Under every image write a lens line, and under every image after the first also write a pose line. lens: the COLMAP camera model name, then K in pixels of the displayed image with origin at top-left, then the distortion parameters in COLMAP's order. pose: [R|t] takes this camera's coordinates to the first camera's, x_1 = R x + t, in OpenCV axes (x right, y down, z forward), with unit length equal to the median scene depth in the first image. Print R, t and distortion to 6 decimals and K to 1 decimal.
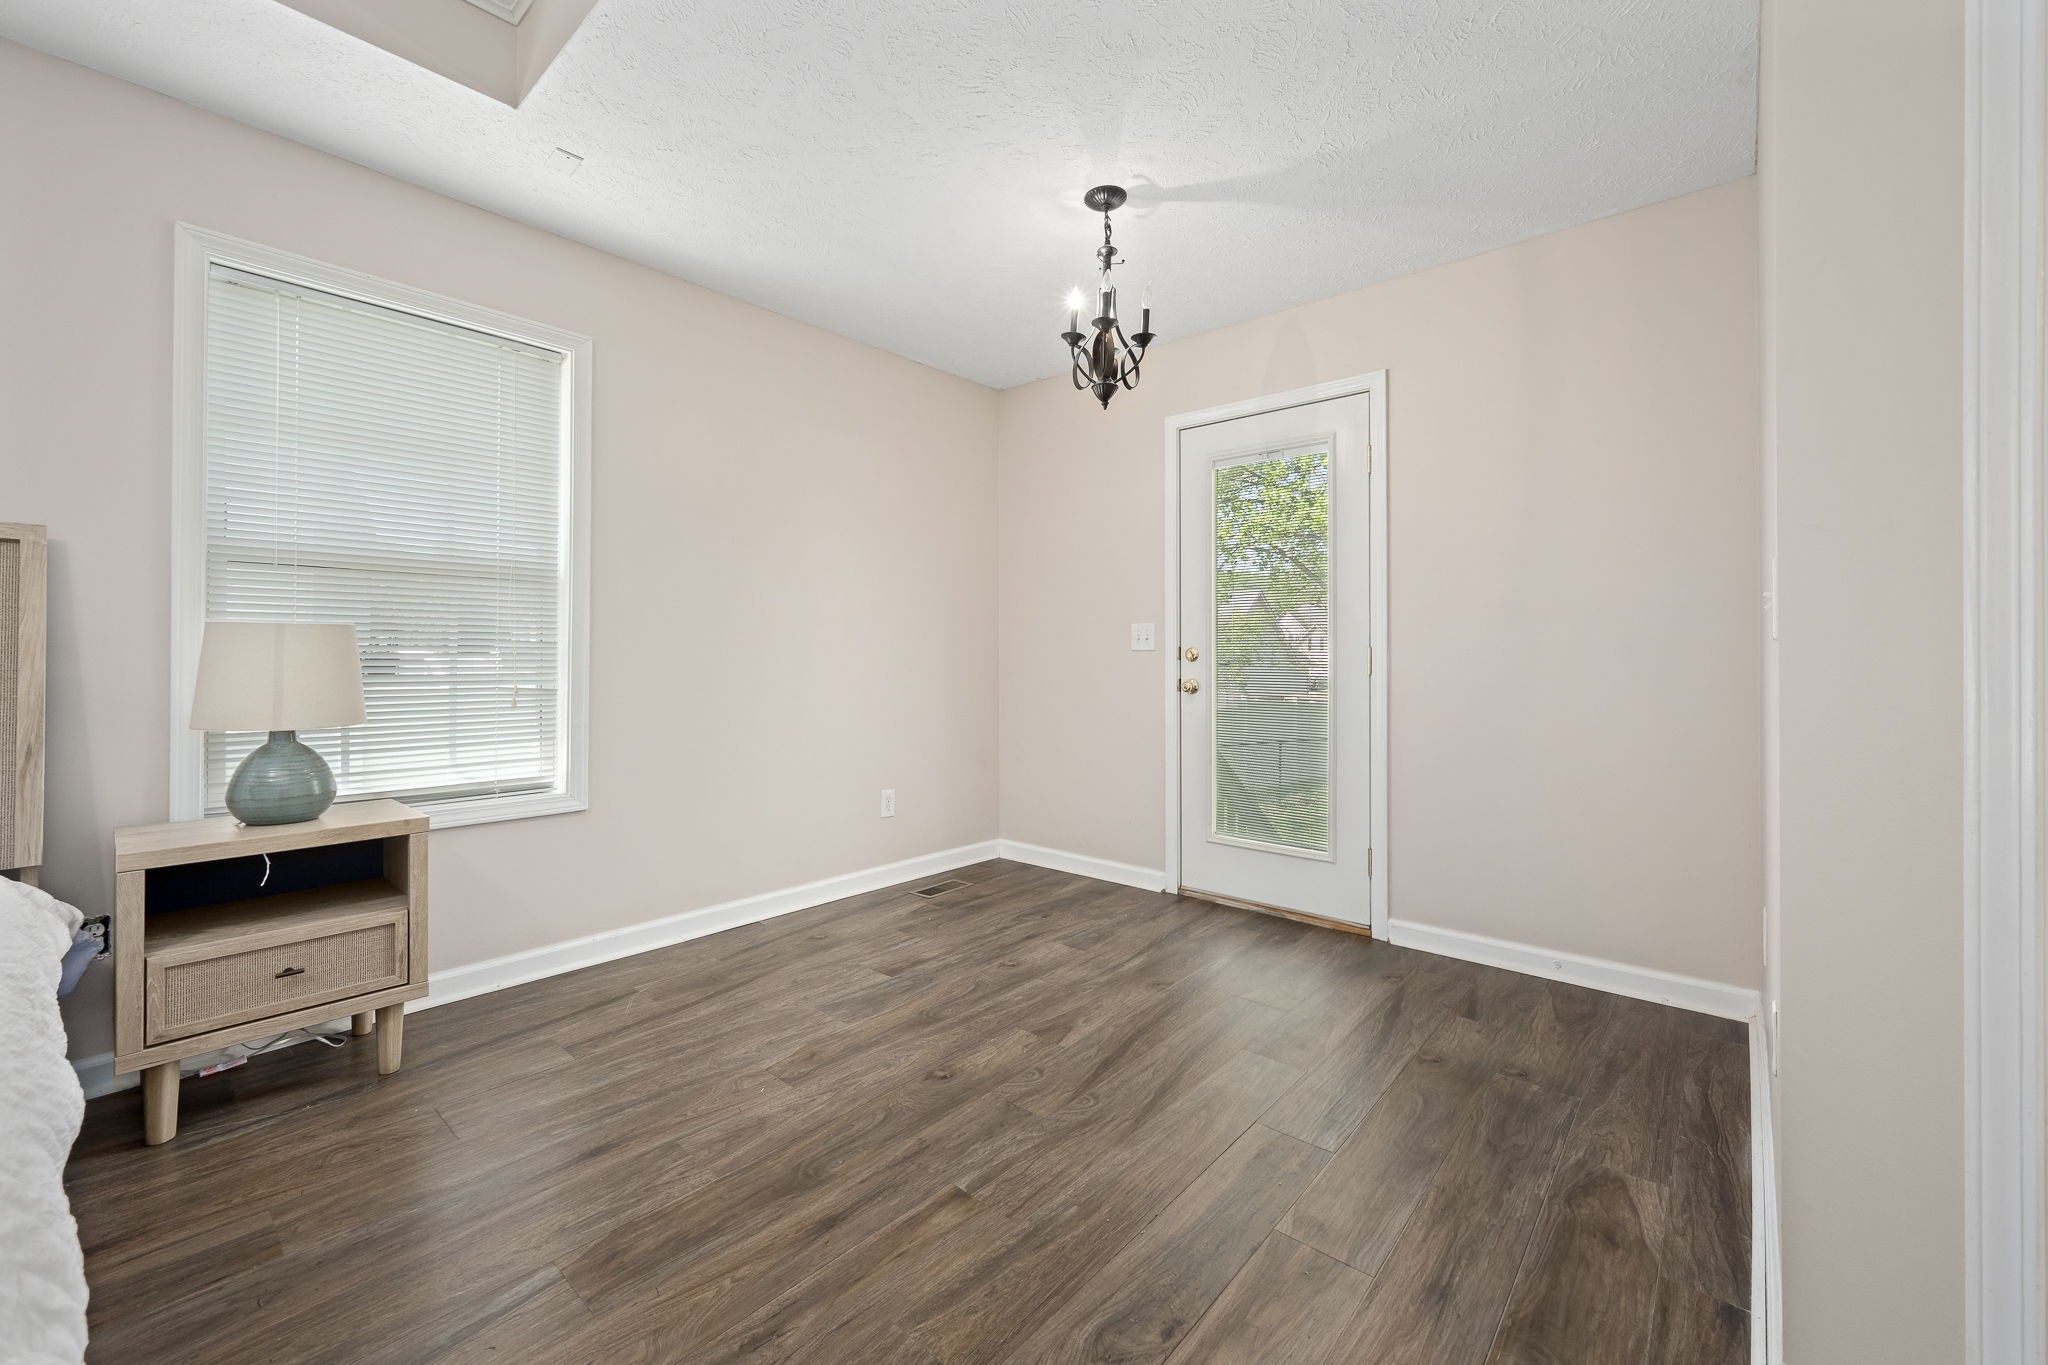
lens RADIAL K [[823.4, 0, 1017.9], [0, 823.4, 669.1], [0, 0, 1]] dist [0.000868, -0.000061]
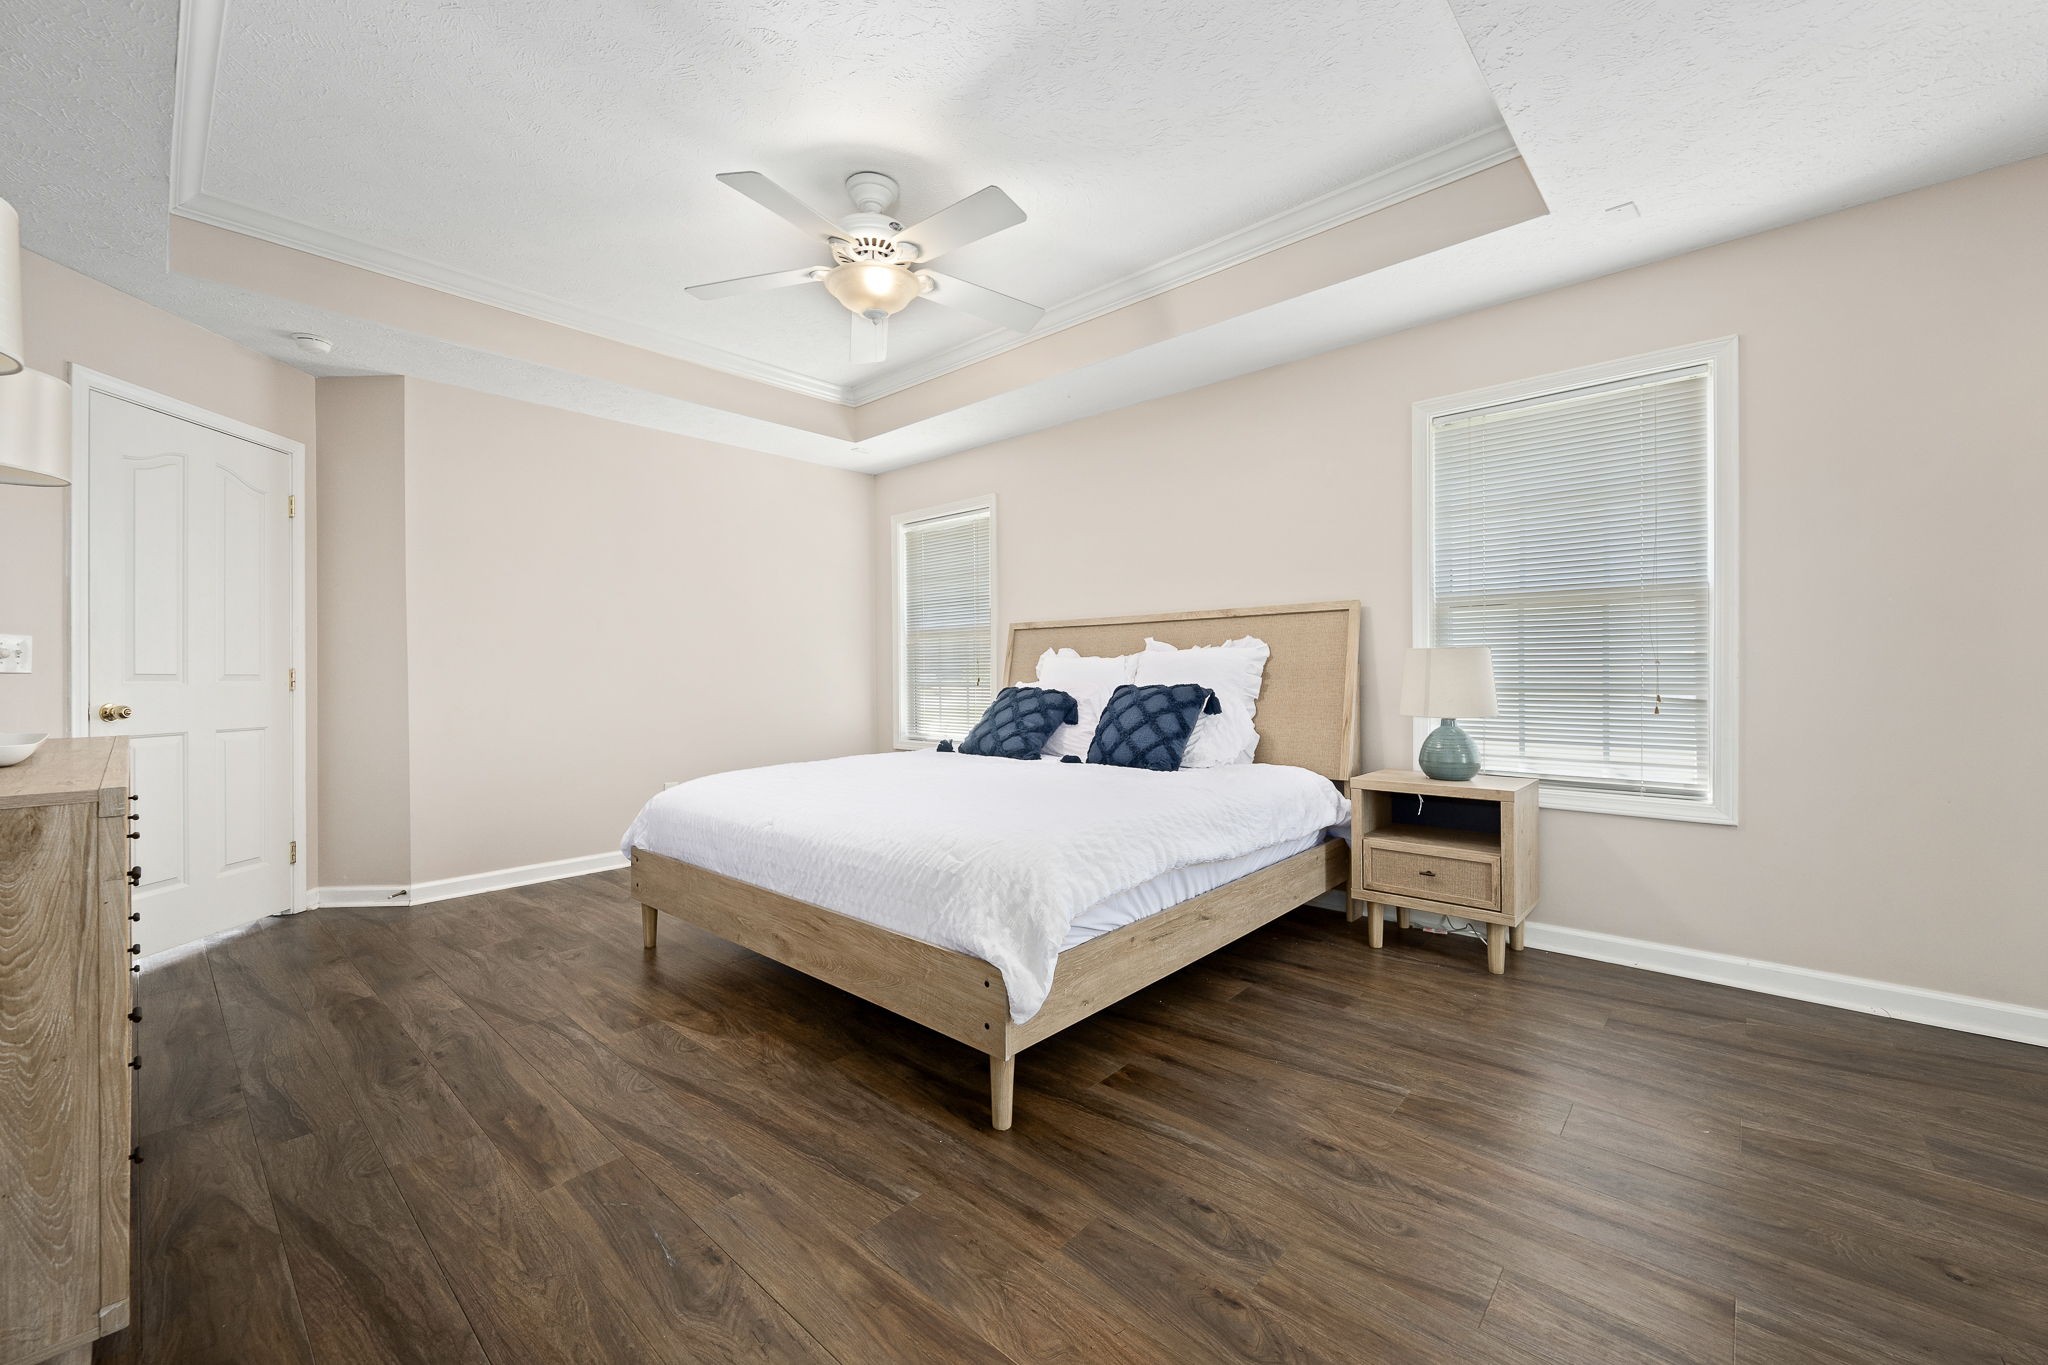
lens RADIAL K [[823.4, 0, 1017.9], [0, 823.4, 669.1], [0, 0, 1]] dist [0.000868, -0.000061]
pose [[-0.018261, -0.004998, -0.999821, 0.623533], [-0.004486, 0.999978, -0.004917, -0.006597], [0.999823, 0.004395, -0.018283, 0.227133]]
